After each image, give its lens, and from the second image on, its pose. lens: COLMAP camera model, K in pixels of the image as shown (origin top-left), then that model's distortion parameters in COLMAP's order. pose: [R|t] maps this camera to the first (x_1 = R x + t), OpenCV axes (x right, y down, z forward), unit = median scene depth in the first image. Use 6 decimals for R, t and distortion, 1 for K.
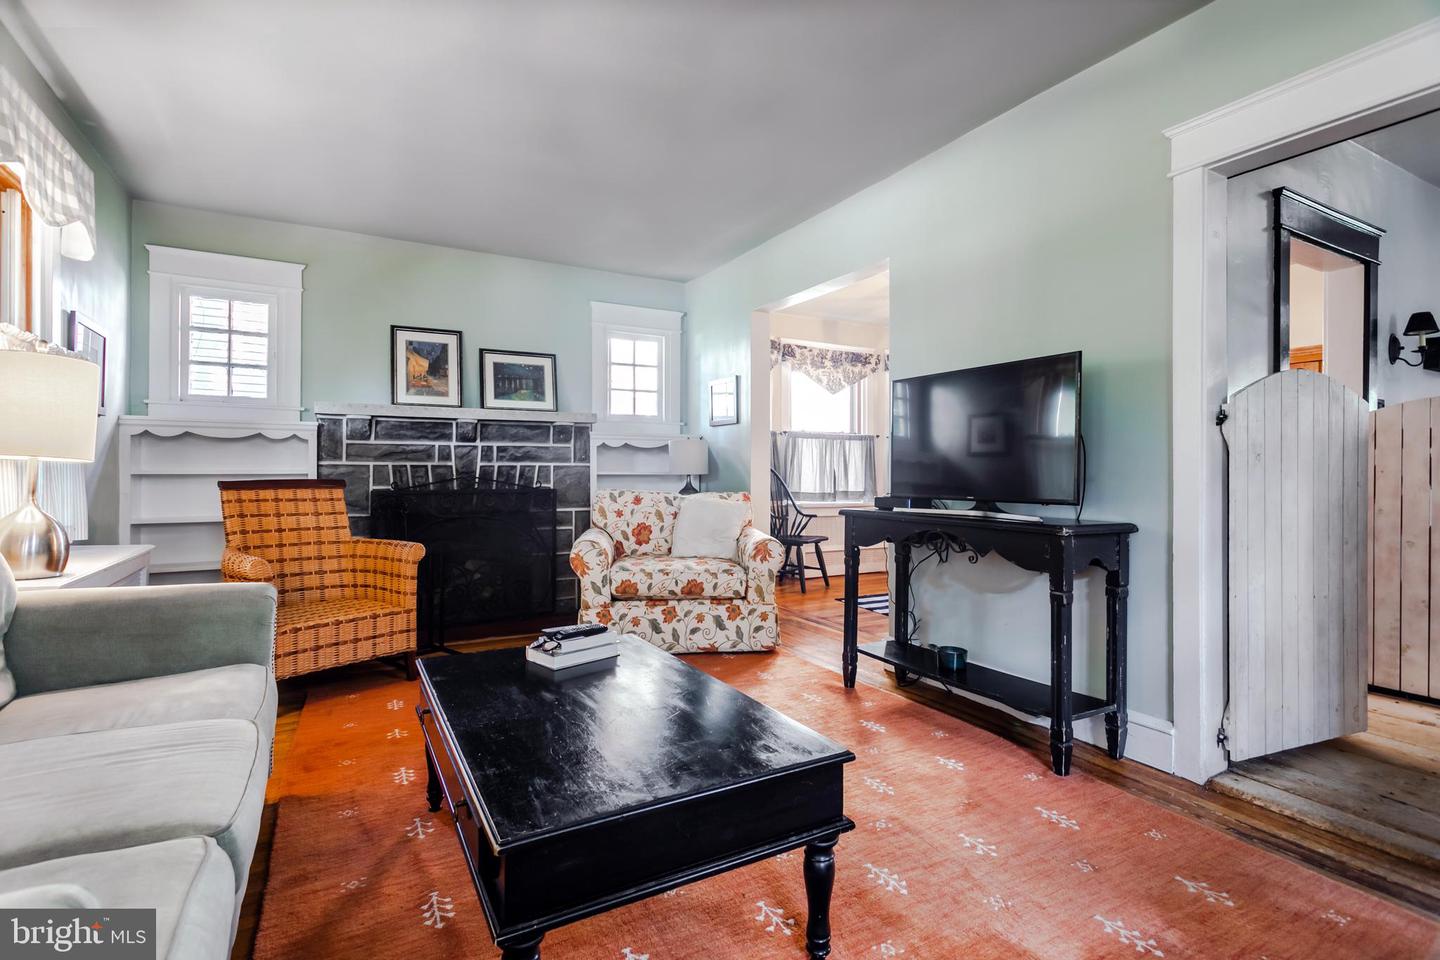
lens RADIAL K [[694.3, 0, 723.9], [0, 694.3, 474.0], [0, 0, 1]] dist [0.001193, 0.000599]
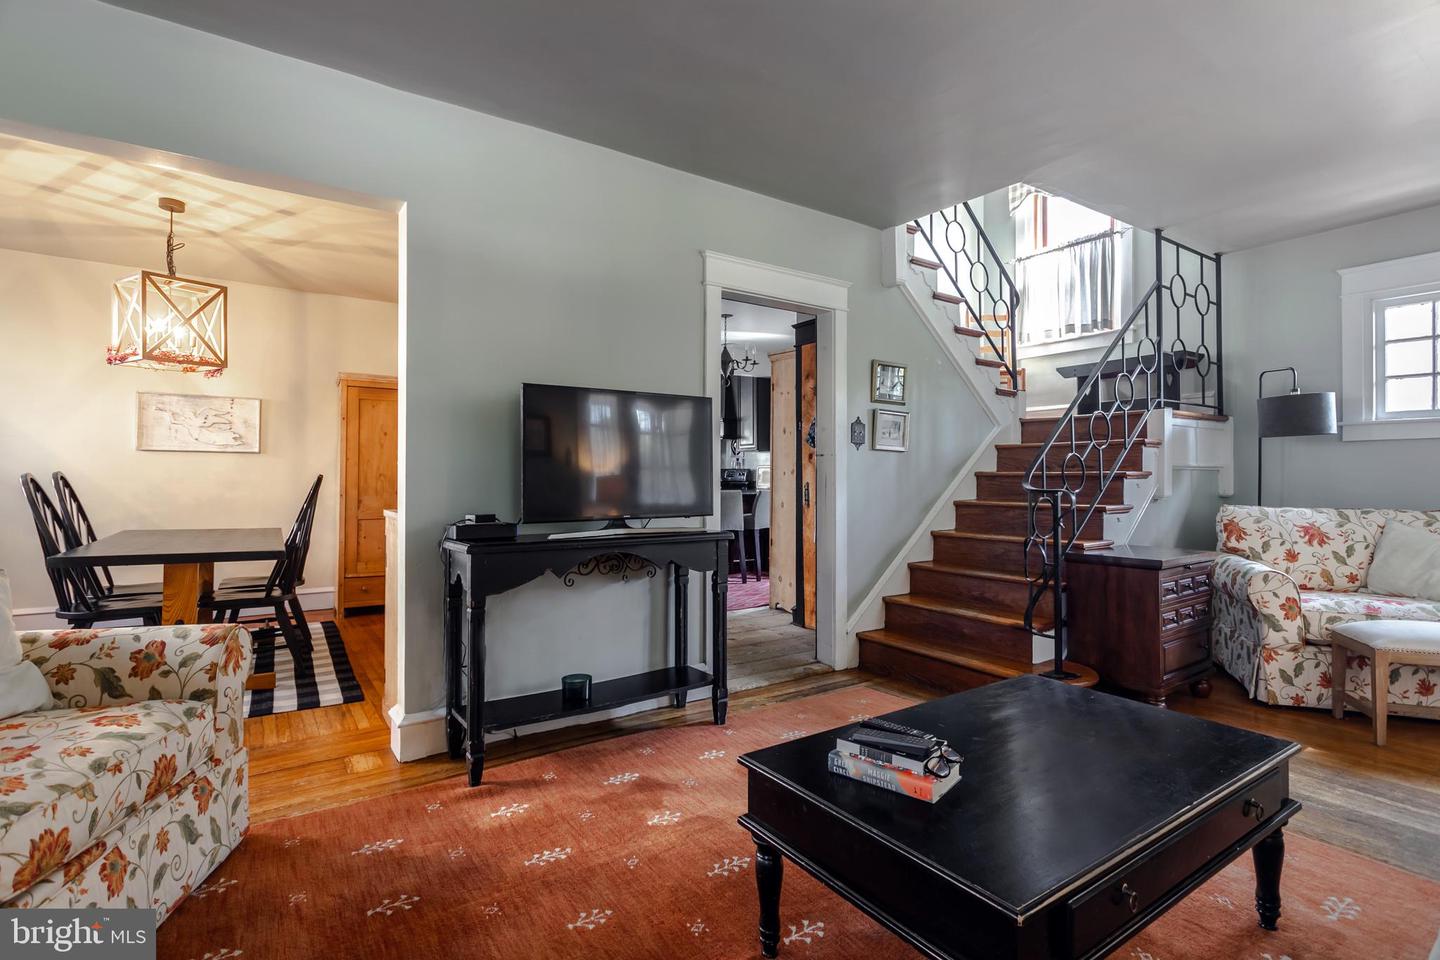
lens RADIAL K [[694.3, 0, 723.9], [0, 694.3, 474.0], [0, 0, 1]] dist [0.001193, 0.000599]
pose [[-0.086833, 0.002419, 0.996220, -0.805952], [0.006400, 0.999978, -0.001871, -0.029178], [-0.996202, 0.006213, -0.086847, 1.110281]]
